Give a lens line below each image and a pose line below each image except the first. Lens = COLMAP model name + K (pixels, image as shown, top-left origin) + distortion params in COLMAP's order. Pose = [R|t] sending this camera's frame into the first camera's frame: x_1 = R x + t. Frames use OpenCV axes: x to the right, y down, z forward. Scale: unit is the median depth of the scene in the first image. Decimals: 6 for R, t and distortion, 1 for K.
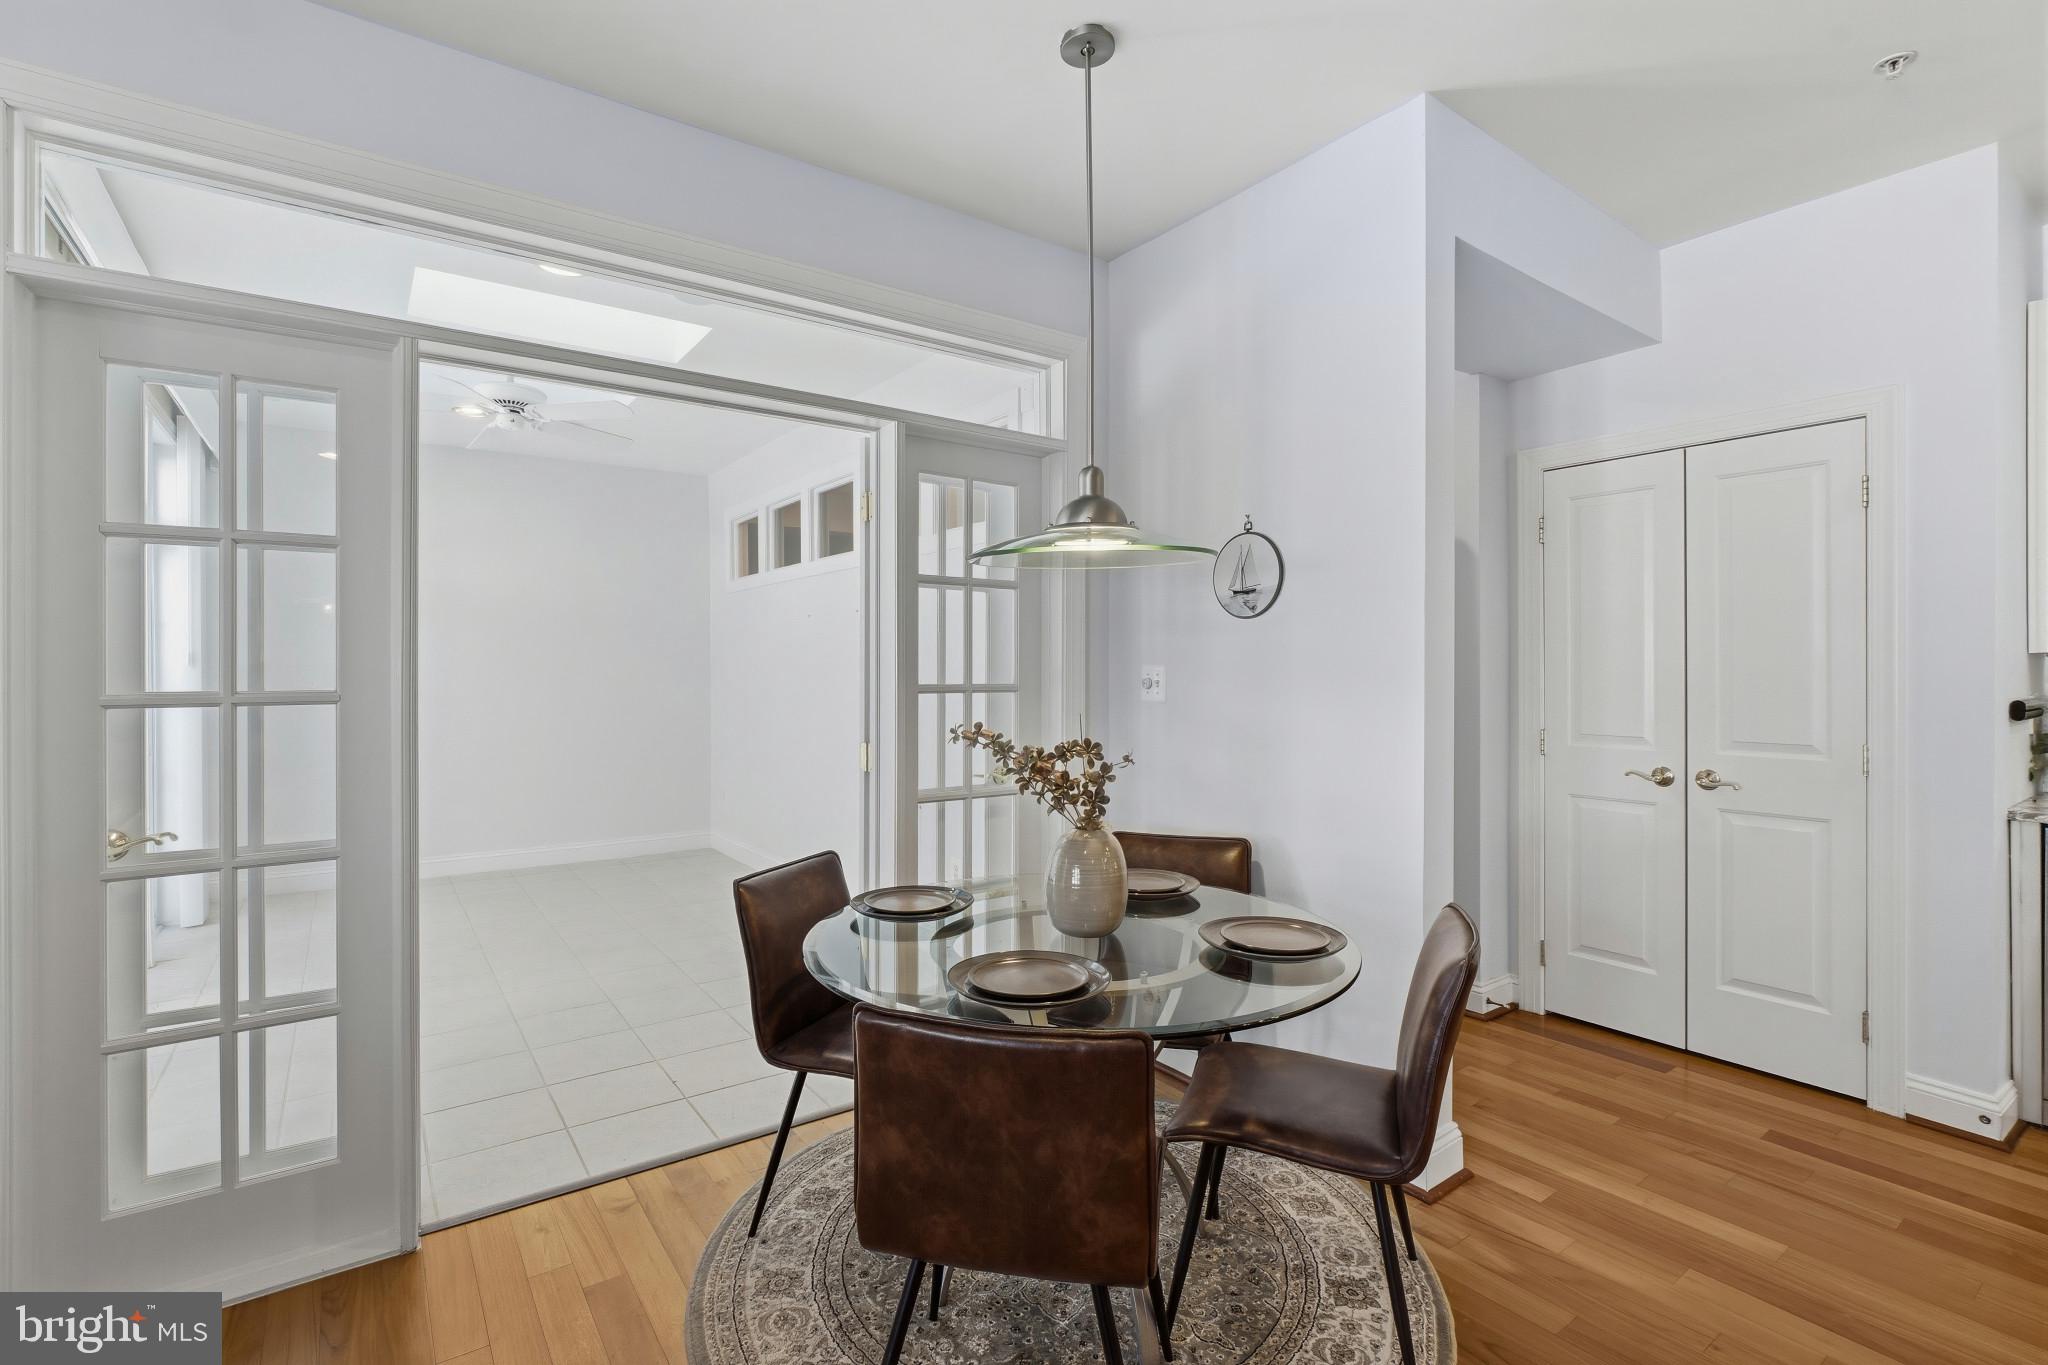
lens RADIAL K [[930.2, 0, 1014.4], [0, 930.2, 676.7], [0, 0, 1]] dist [-0.003092, 0.000064]
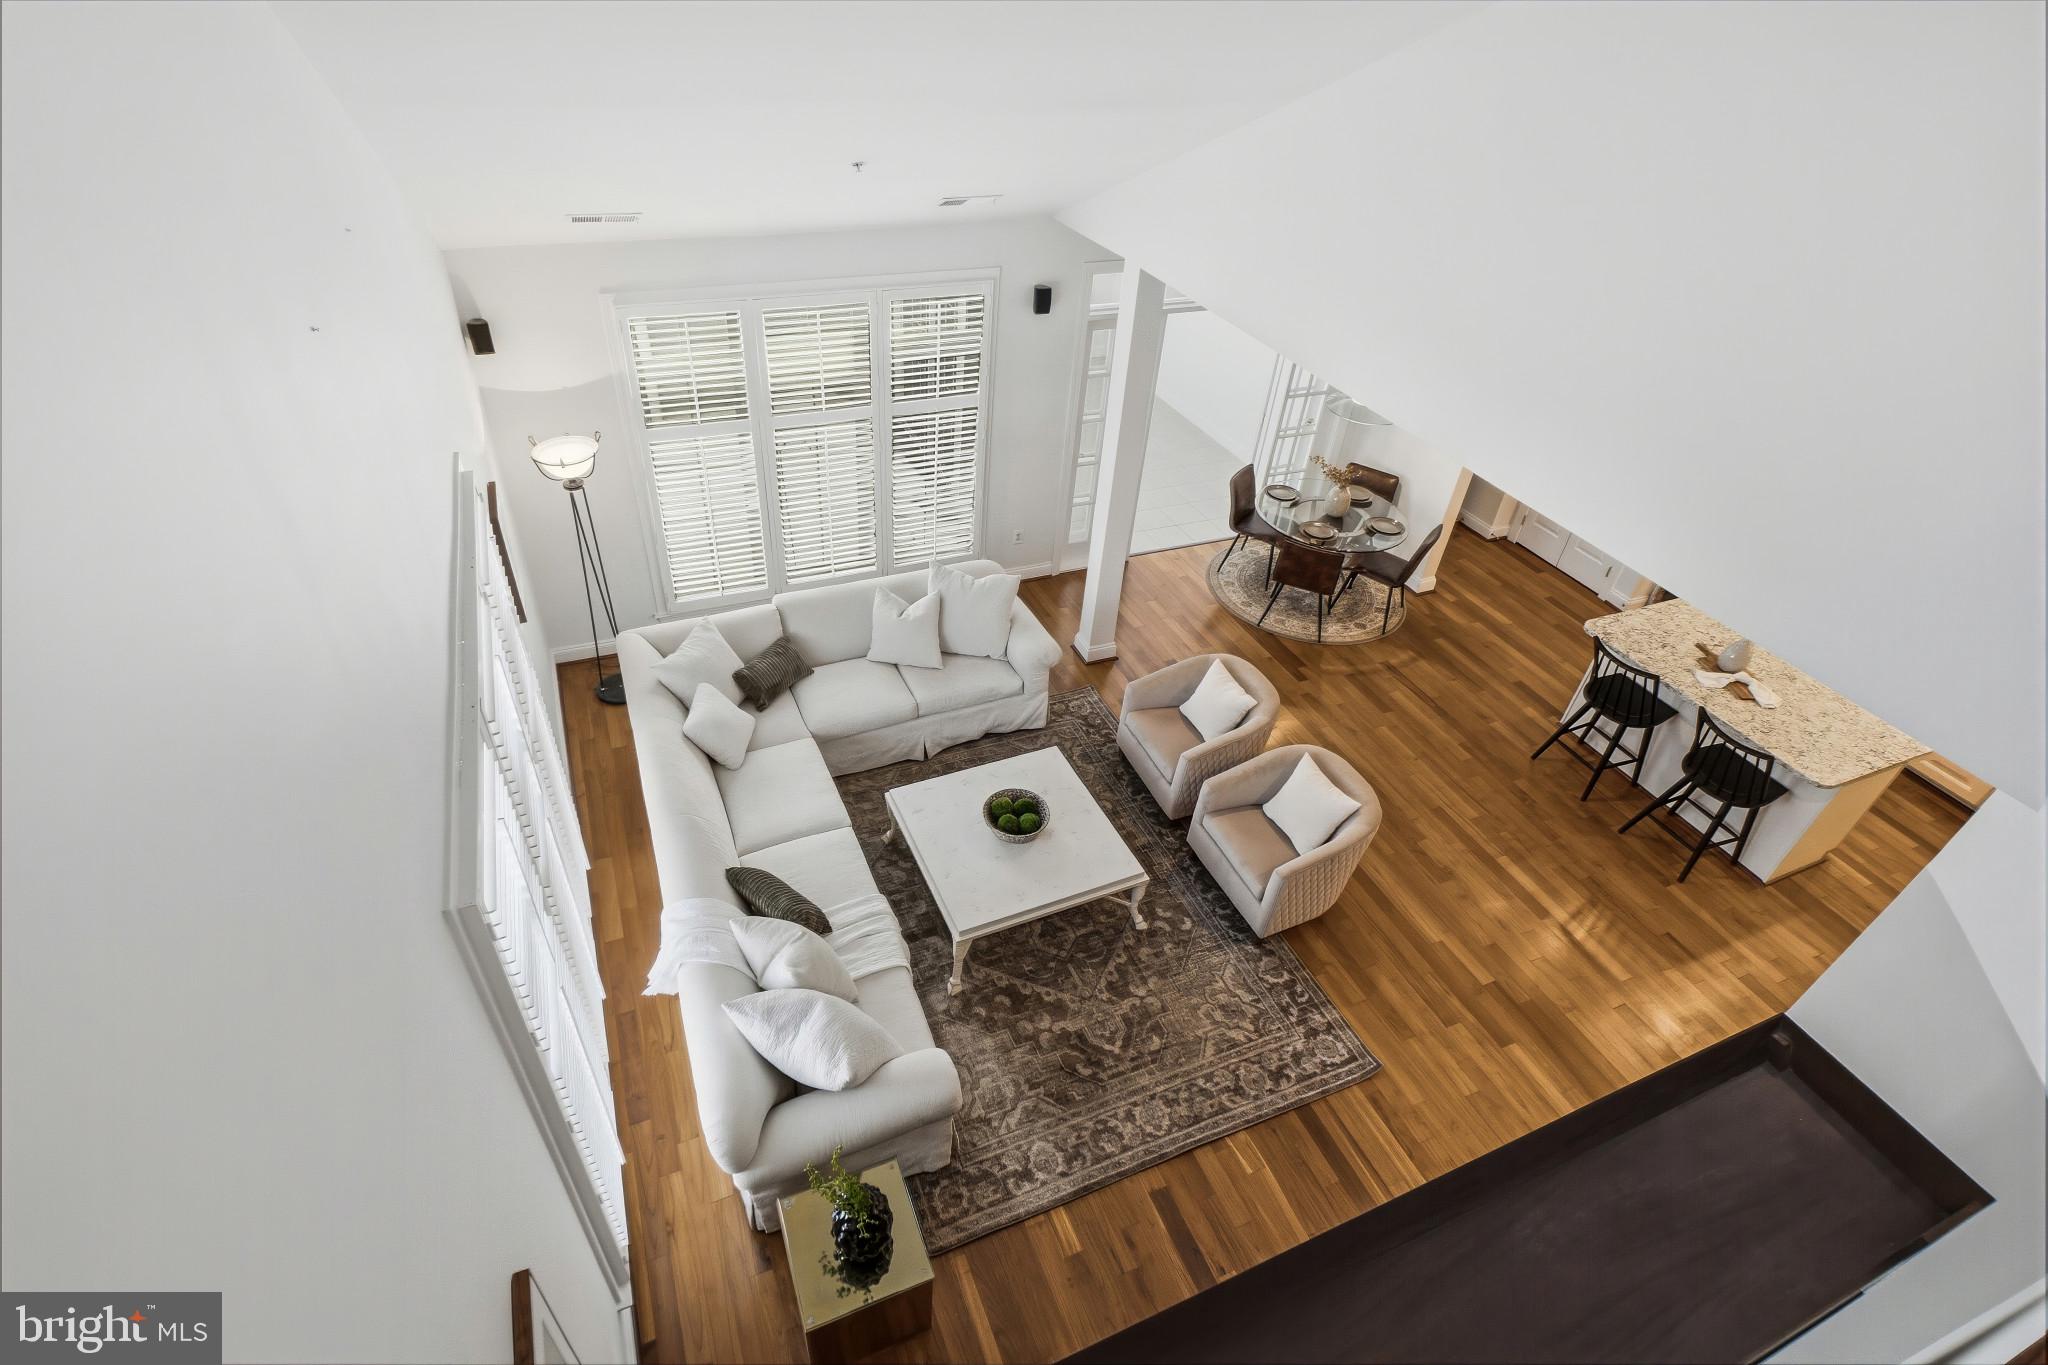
lens RADIAL K [[993.3, 0, 1010.7], [0, 993.3, 688.2], [0, 0, 1]] dist [0.002513, 0.000491]
pose [[0.973226, 0.182226, -0.140090, -0.469985], [-0.059376, 0.788110, 0.612663, -1.438311], [0.222050, -0.587942, 0.777829, -2.592082]]
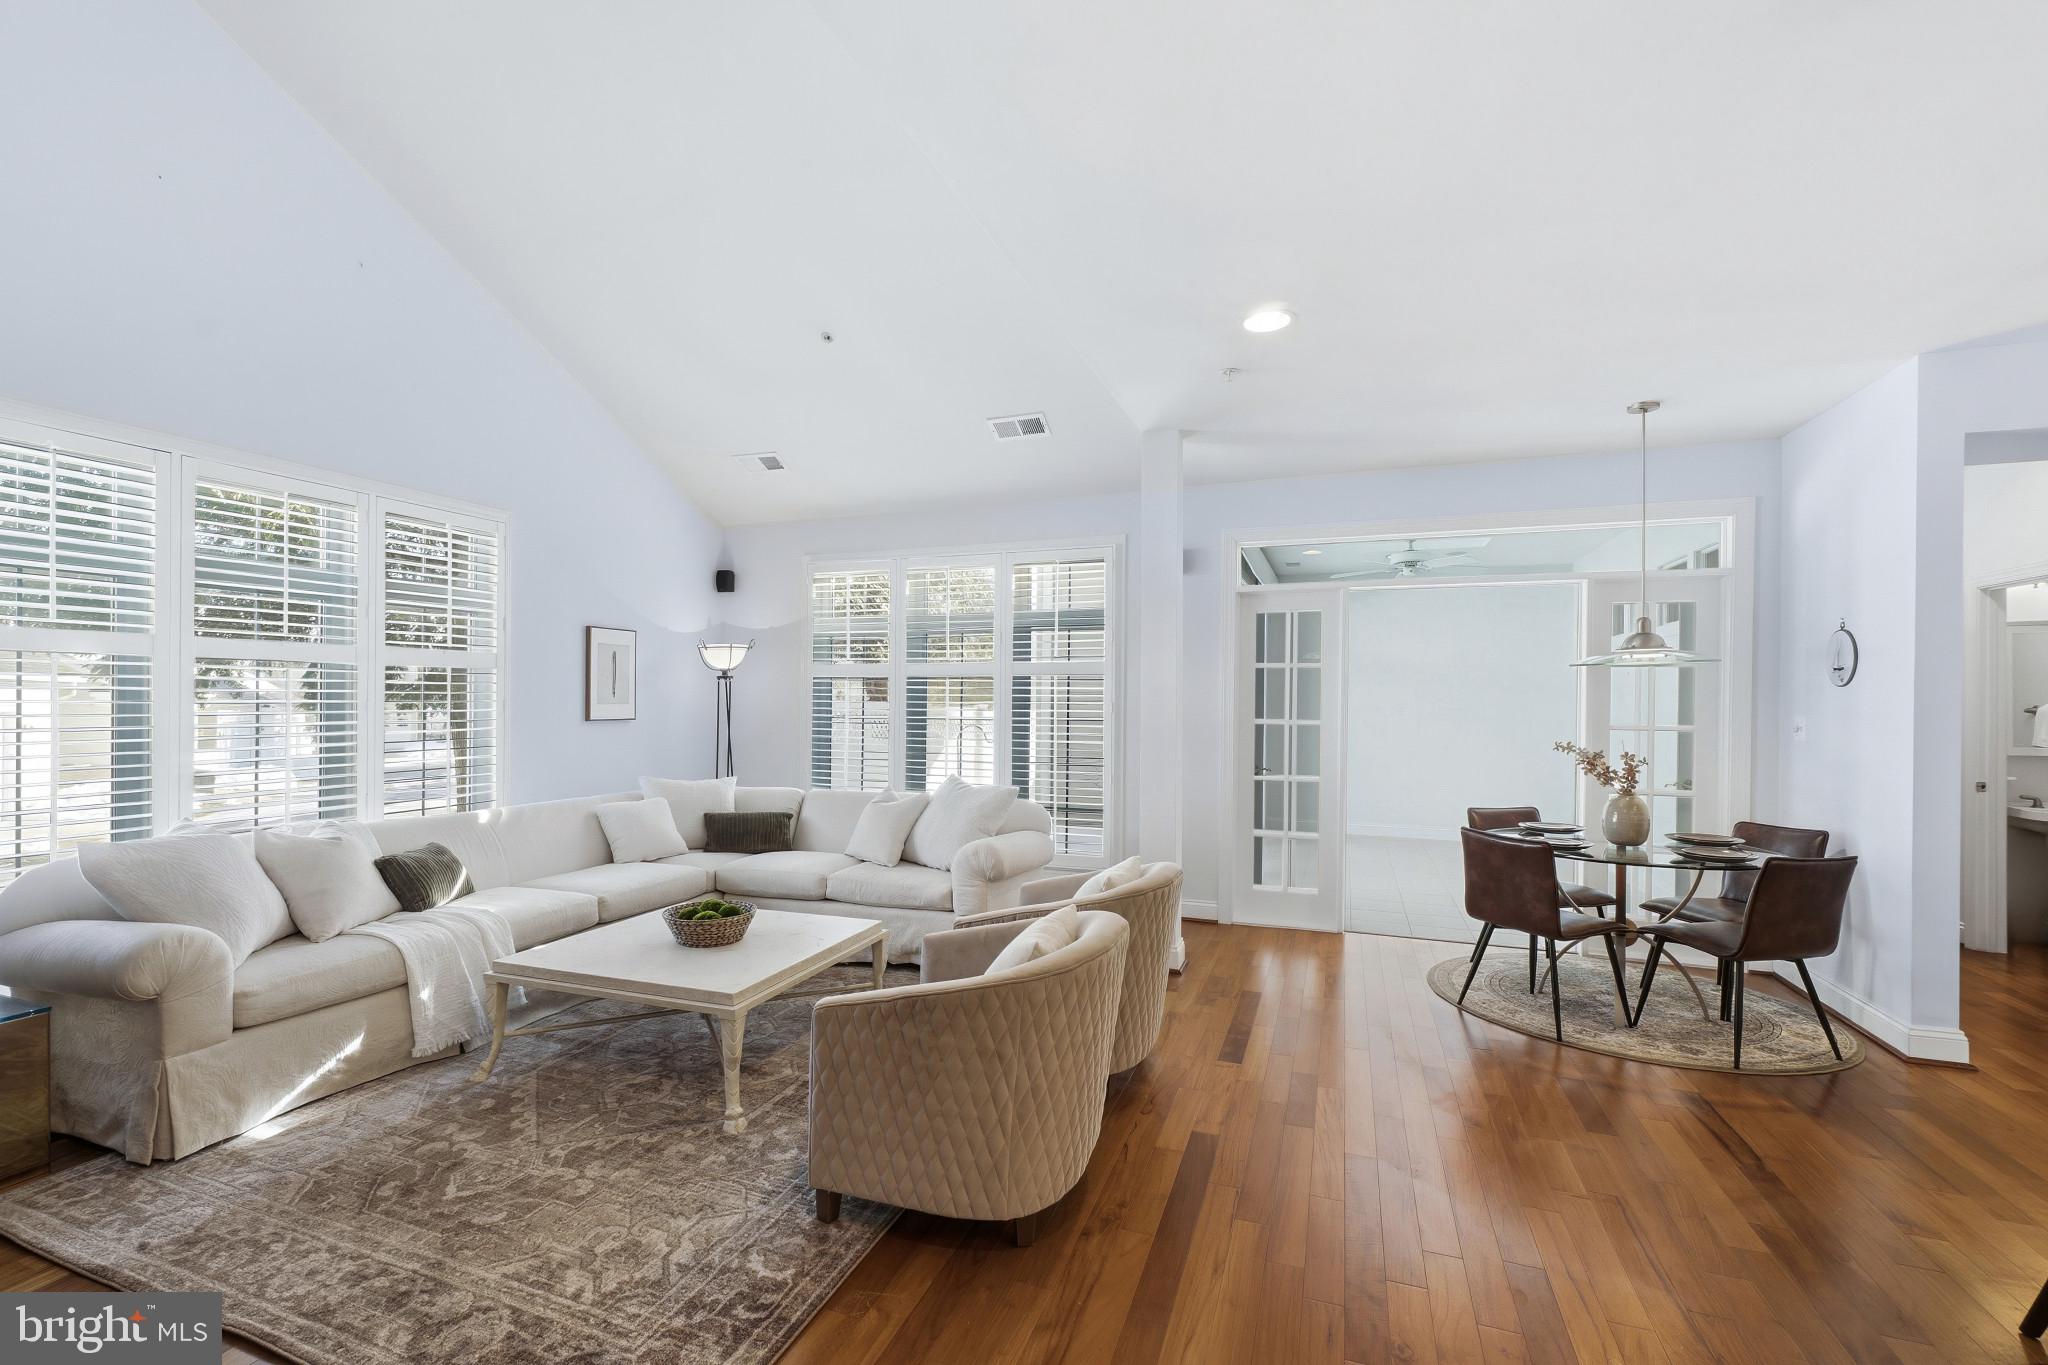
lens RADIAL K [[904.9, 0, 983.8], [0, 904.9, 697.4], [0, 0, 1]] dist [-0.006692, 0.001325]
pose [[0.539757, 0.004570, -0.841808, 0.982635], [-0.015576, 0.999868, -0.004559, -0.023634], [0.841677, 0.015573, 0.539757, -1.283161]]
